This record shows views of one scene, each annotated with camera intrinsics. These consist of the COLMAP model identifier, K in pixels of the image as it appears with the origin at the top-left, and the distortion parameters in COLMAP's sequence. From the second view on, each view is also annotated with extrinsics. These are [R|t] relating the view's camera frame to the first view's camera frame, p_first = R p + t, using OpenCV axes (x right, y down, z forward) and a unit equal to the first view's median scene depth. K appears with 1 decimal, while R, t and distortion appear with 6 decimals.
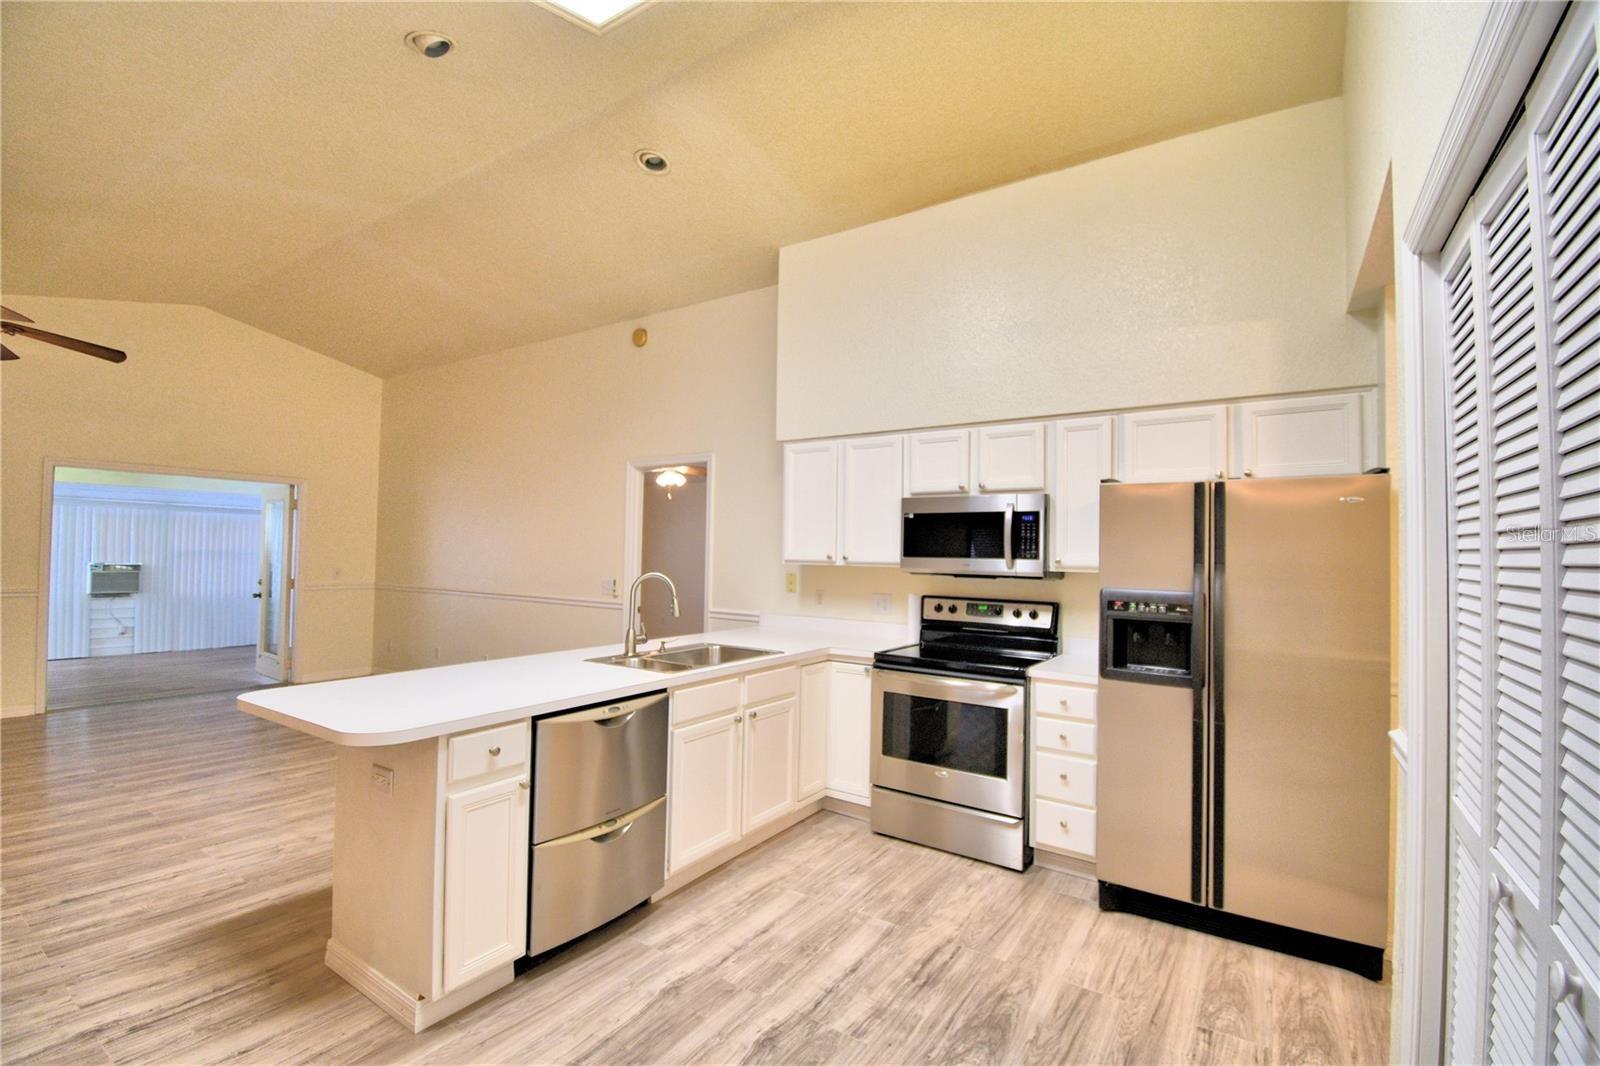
lens RADIAL K [[702.5, 0, 792.9], [0, 702.5, 534.7], [0, 0, 1]] dist [0.020460, -0.025894]
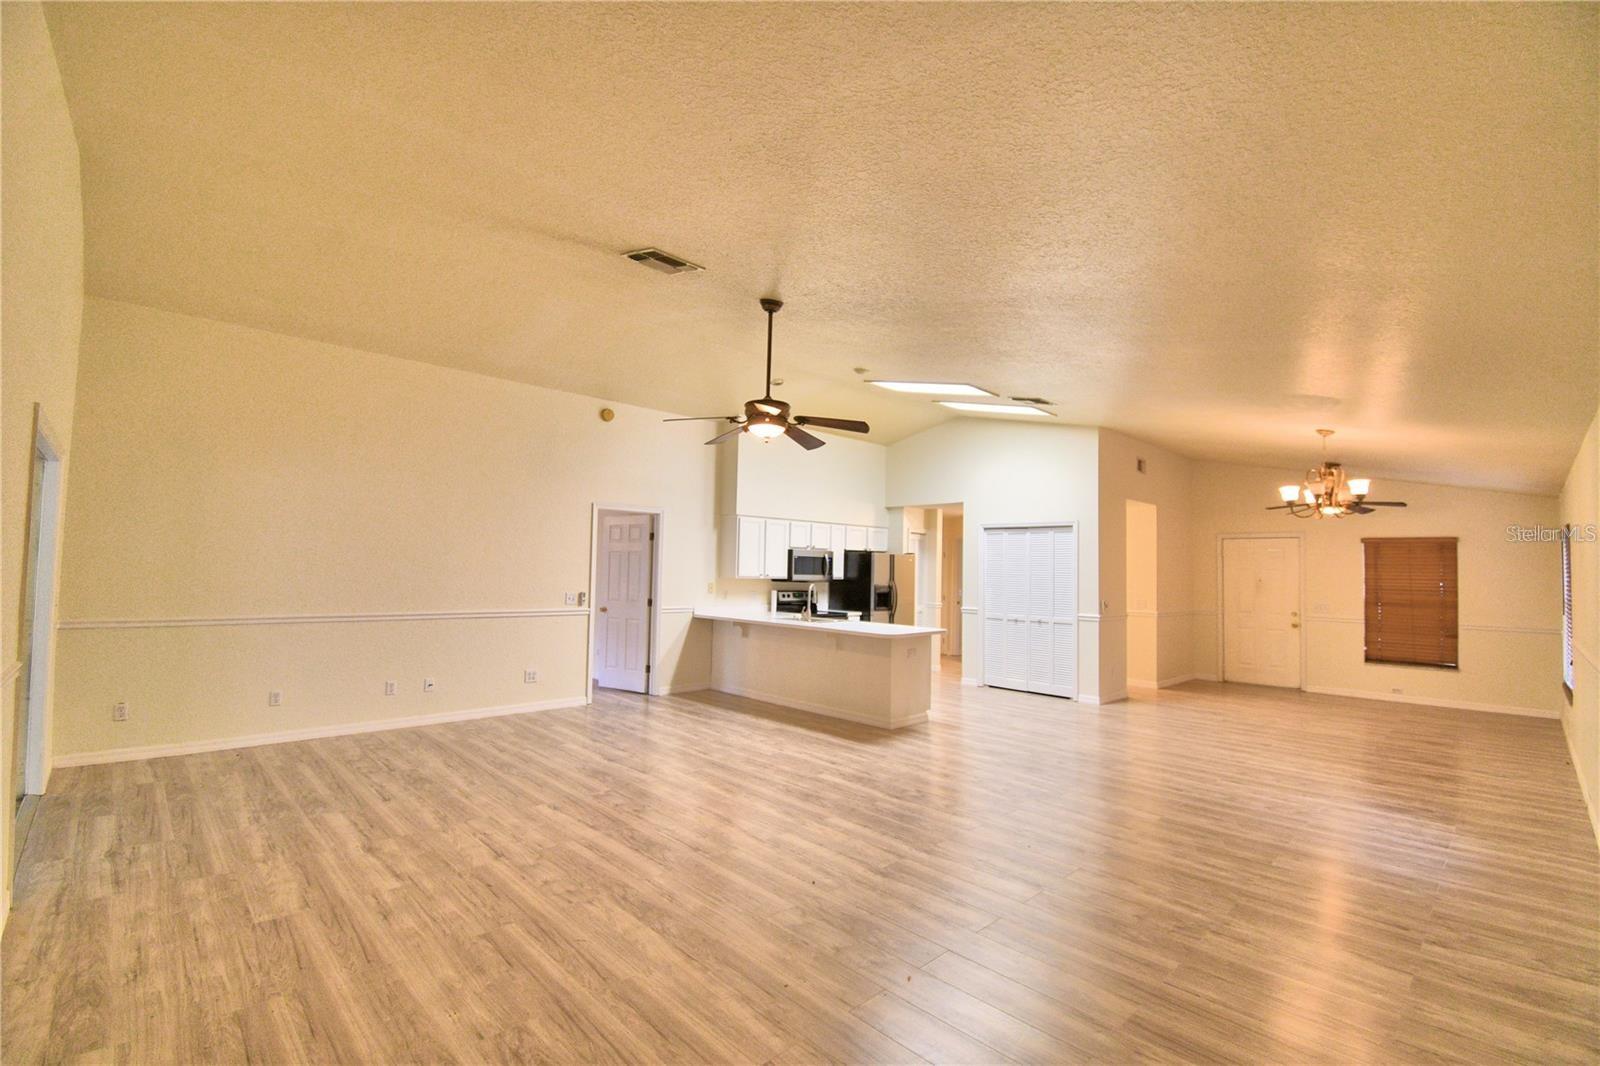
lens RADIAL K [[702.5, 0, 792.9], [0, 702.5, 534.7], [0, 0, 1]] dist [0.020460, -0.025894]
pose [[0.211146, 0.035867, 0.976796, -2.239793], [-0.044128, 0.998657, -0.027131, -0.039149], [-0.976458, -0.037376, 0.212445, 0.526177]]
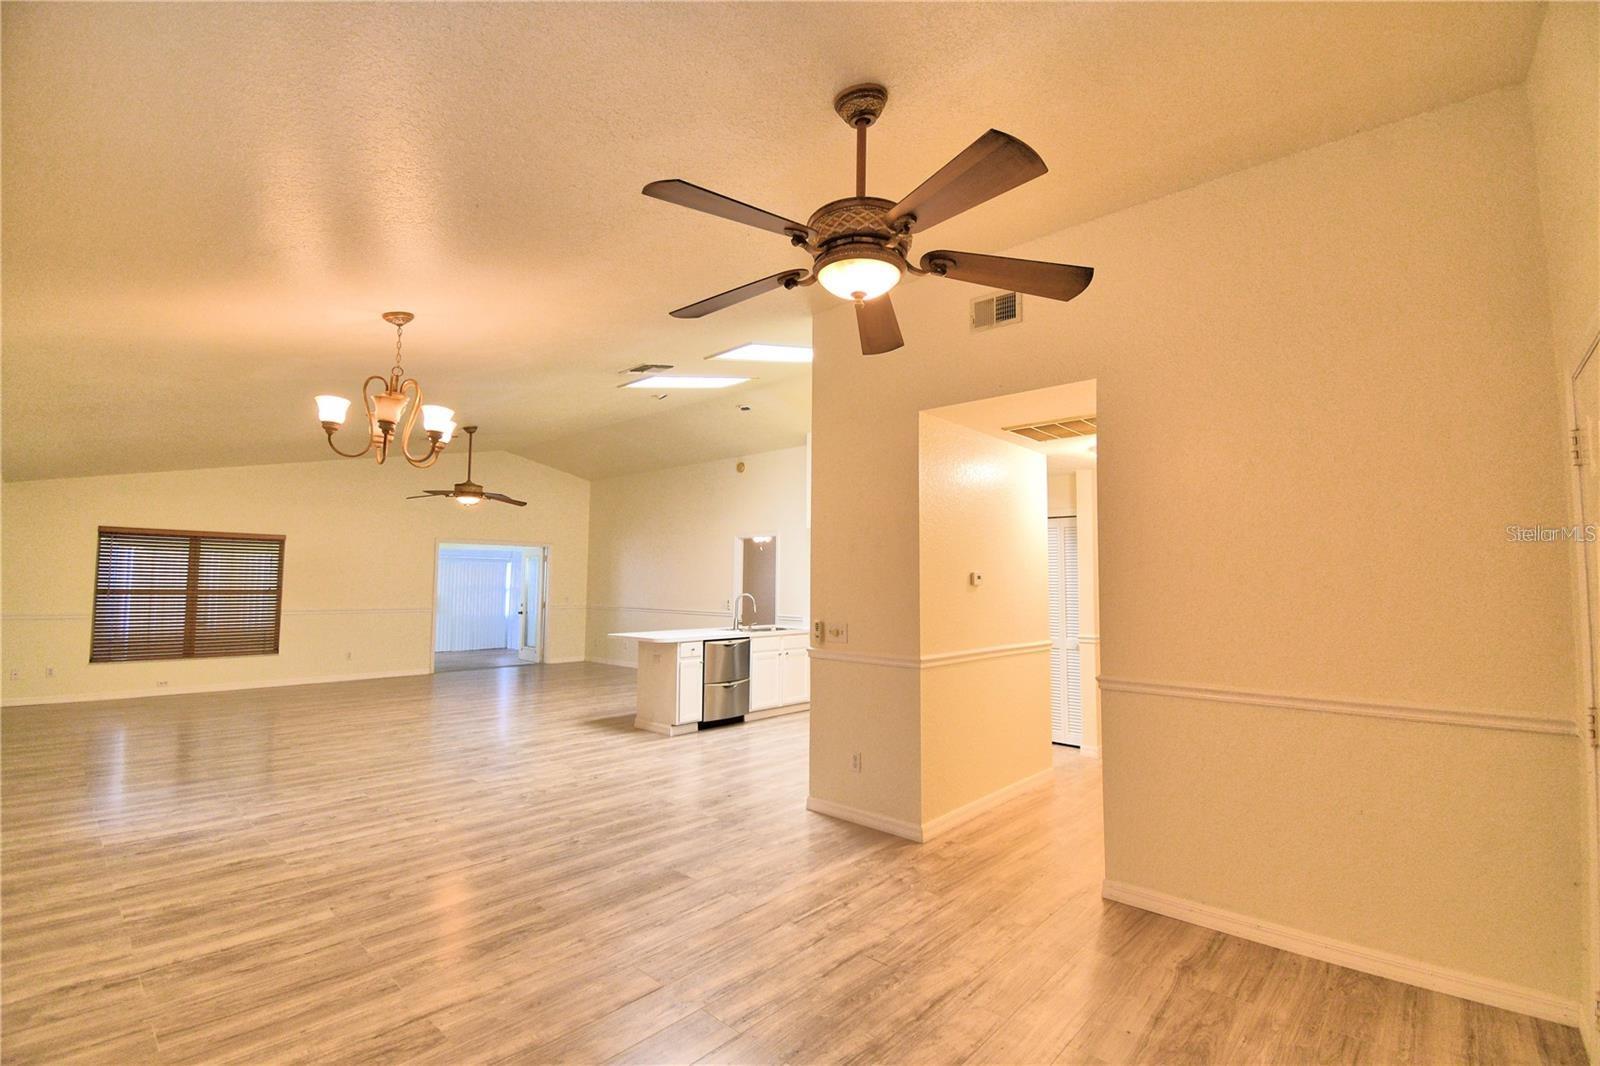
lens RADIAL K [[702.5, 0, 792.9], [0, 702.5, 534.7], [0, 0, 1]] dist [0.020460, -0.025894]
pose [[0.988378, -0.019762, -0.150727, 0.287403], [0.013035, 0.998880, -0.045485, -0.030369], [0.151457, 0.042991, 0.987529, -1.182146]]
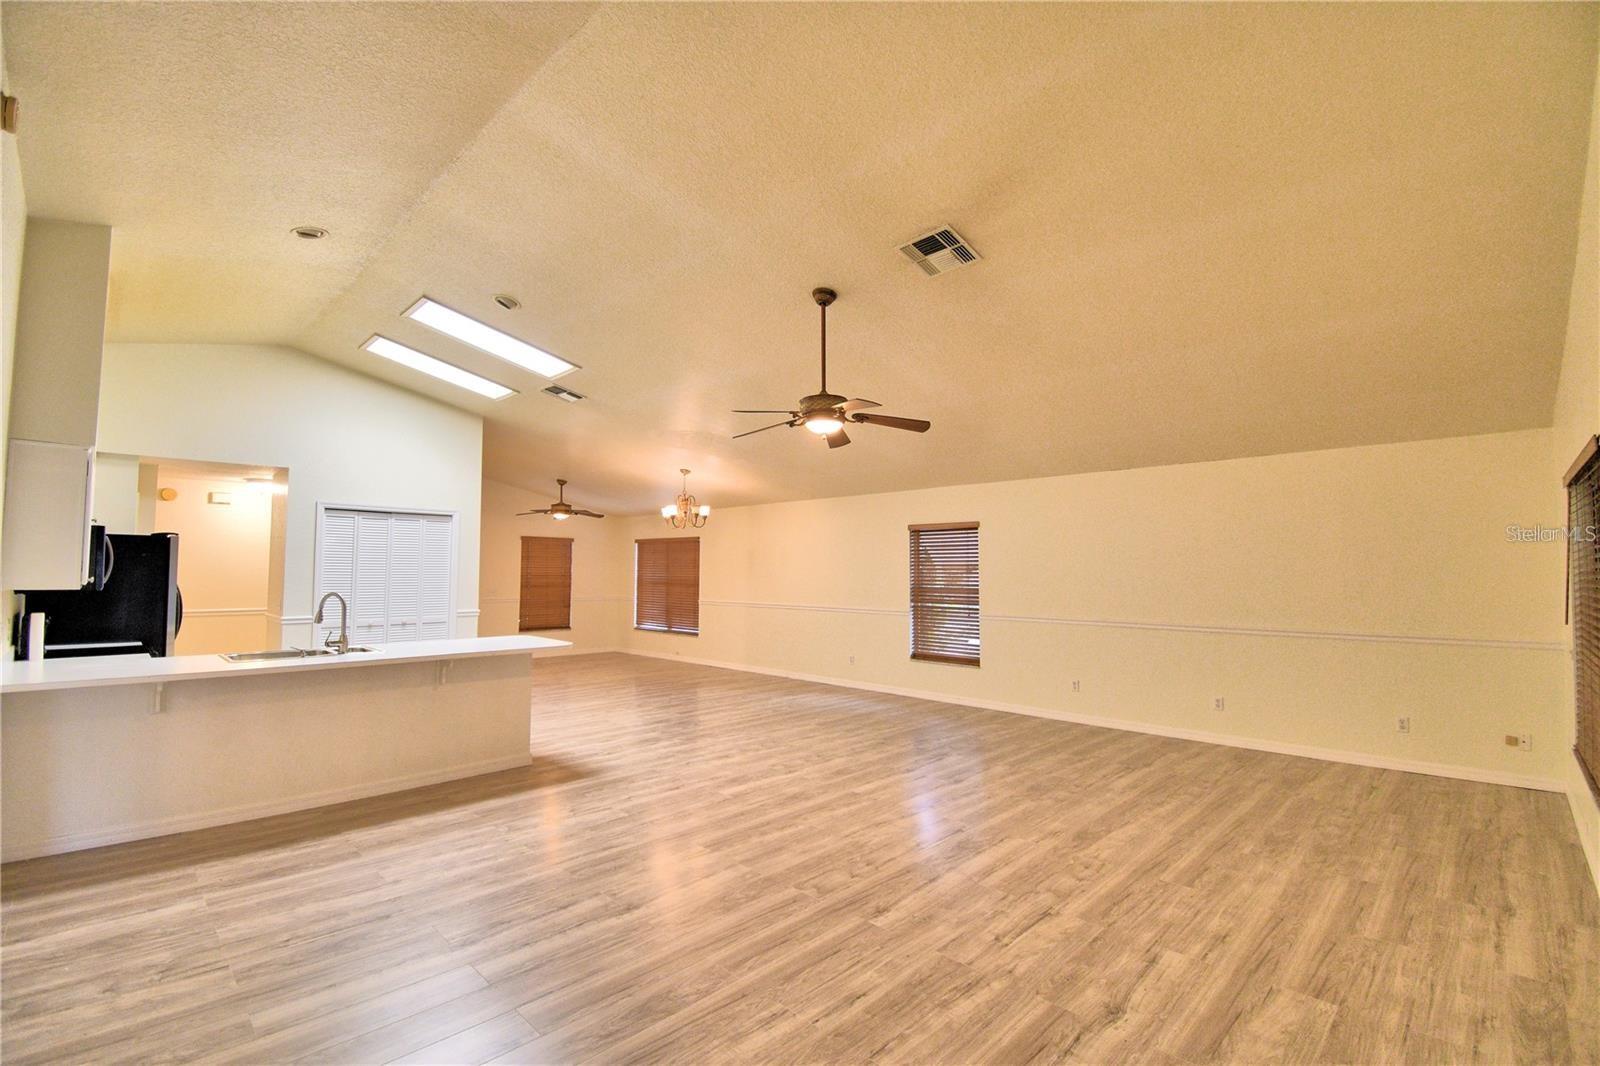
lens RADIAL K [[704.1, 0, 793.3], [0, 704.1, 534.3], [0, 0, 1]] dist [0.003902, -0.018243]
pose [[-0.981794, -0.010024, 0.189683, -1.225853], [-0.024747, 0.996845, -0.075411, 0.019846], [-0.188328, -0.078732, -0.978945, 1.996660]]
